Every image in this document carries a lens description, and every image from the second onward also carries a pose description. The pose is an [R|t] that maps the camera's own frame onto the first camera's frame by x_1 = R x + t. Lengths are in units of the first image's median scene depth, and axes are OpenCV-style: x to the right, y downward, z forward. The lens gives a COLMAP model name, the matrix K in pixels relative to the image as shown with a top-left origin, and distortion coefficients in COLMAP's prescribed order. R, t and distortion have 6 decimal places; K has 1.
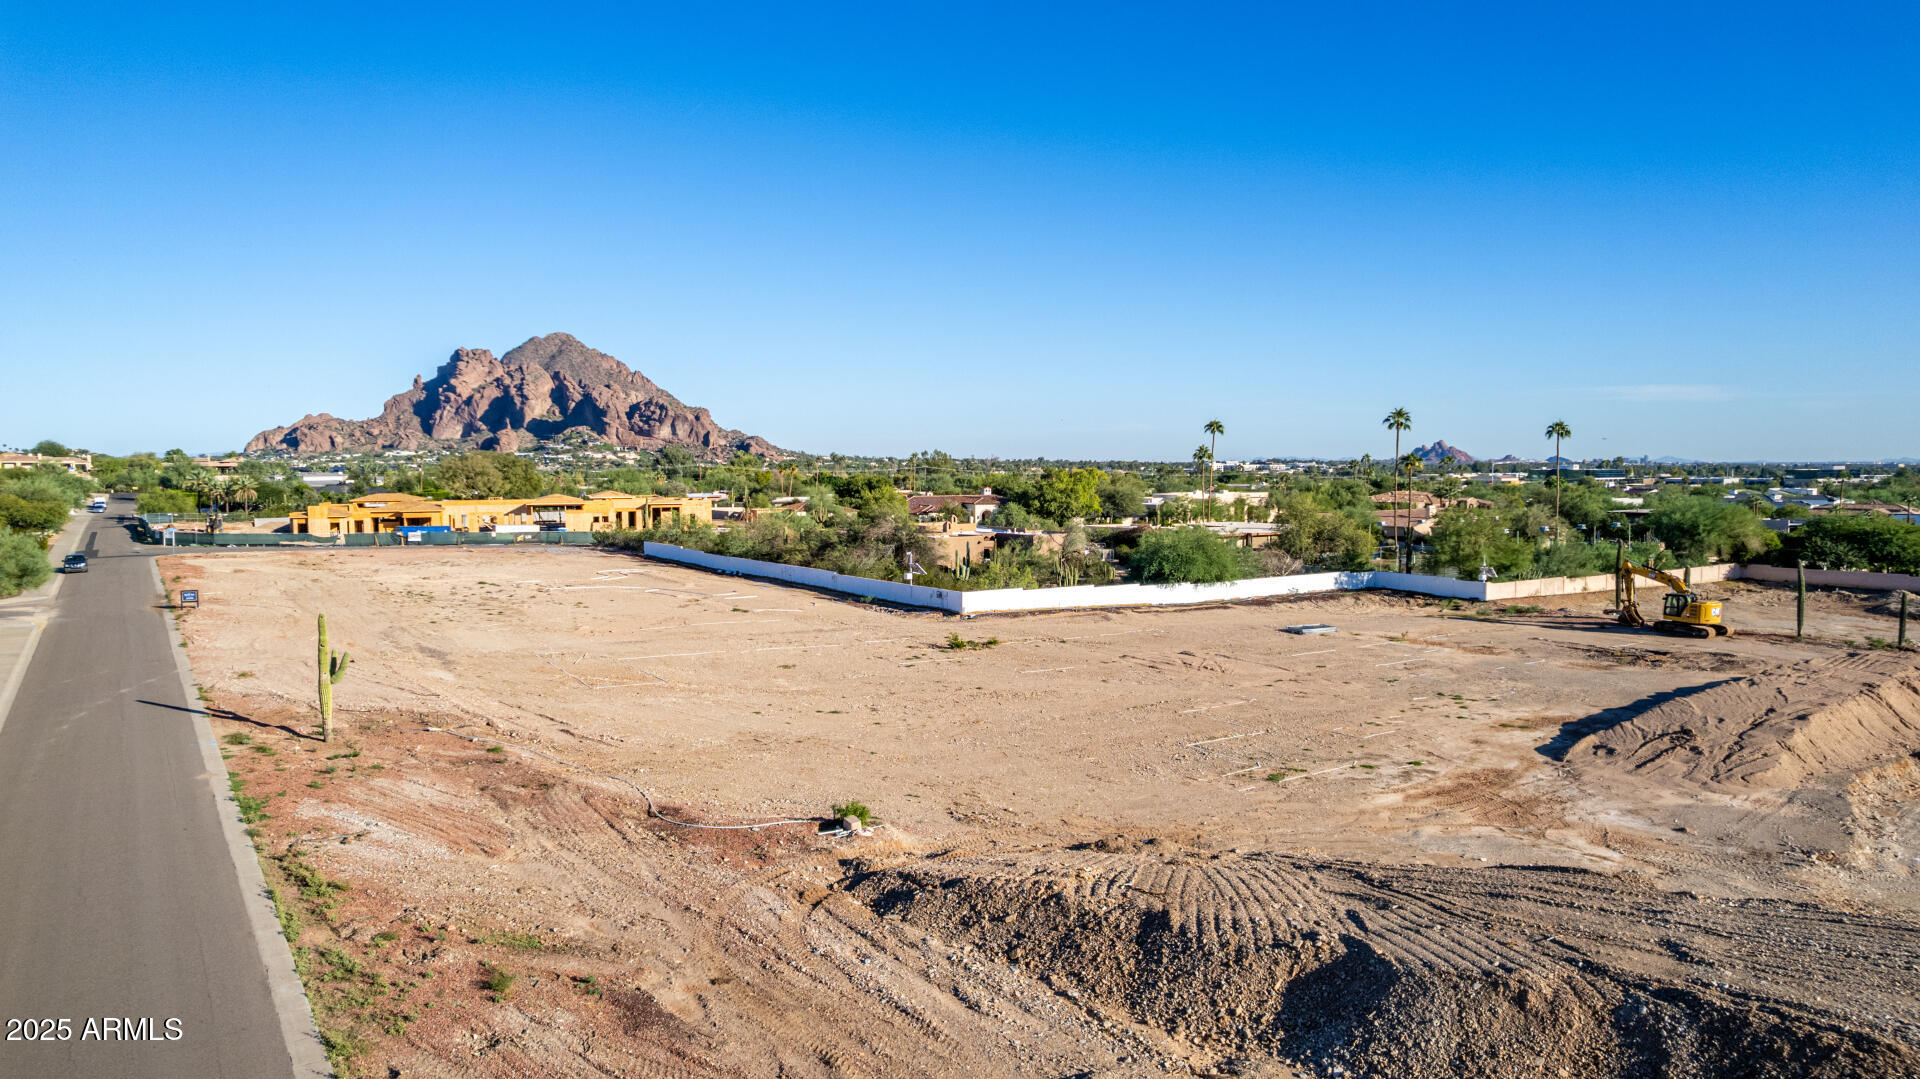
lens RADIAL K [[1221.7, 0, 951.9], [0, 1221.7, 535.0], [0, 0, 1]] dist [-0.068016, 0.059413]
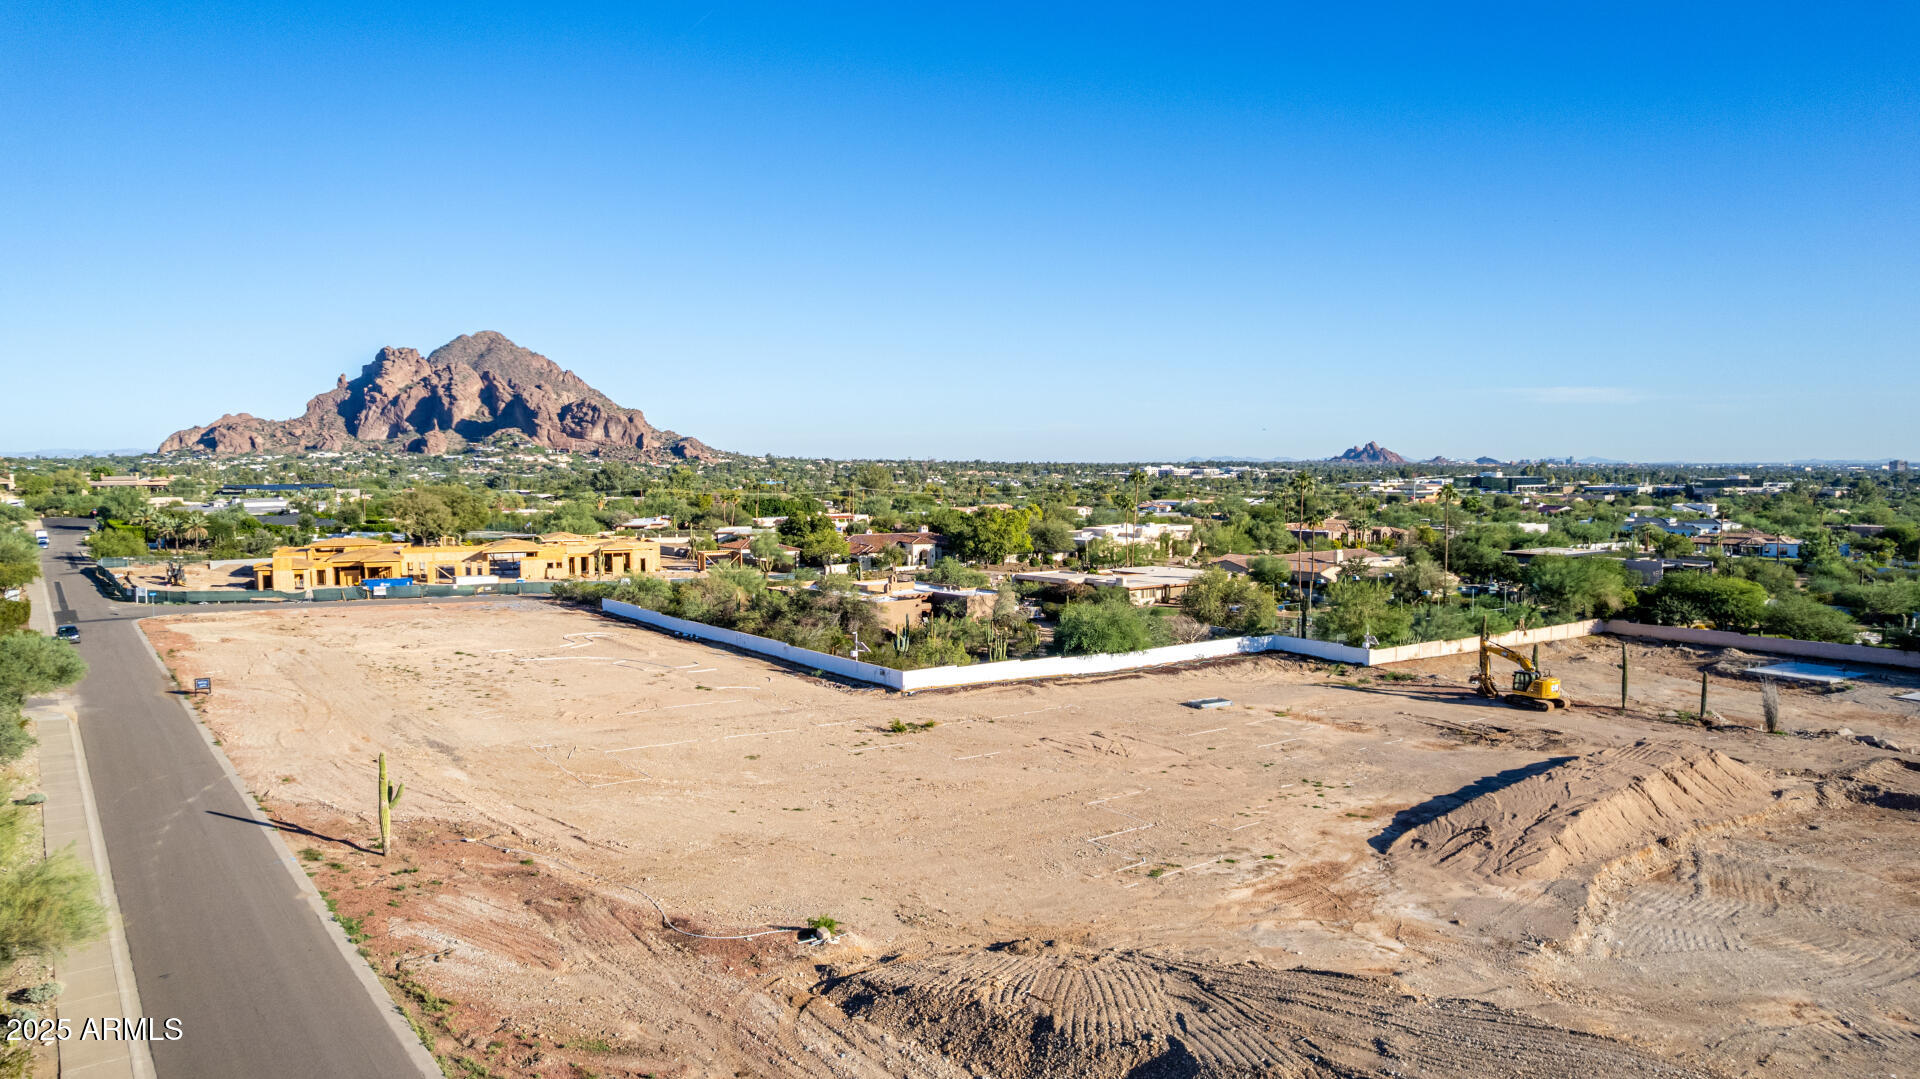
lens RADIAL K [[1221.7, 0, 955.9], [0, 1221.7, 542.2], [0, 0, 1]] dist [-0.068016, 0.059413]
pose [[0.998465, 0.002302, 0.055341, -0.009036], [-0.002442, 0.999994, 0.002474, -0.134282], [-0.055335, -0.002605, 0.998464, -0.223074]]
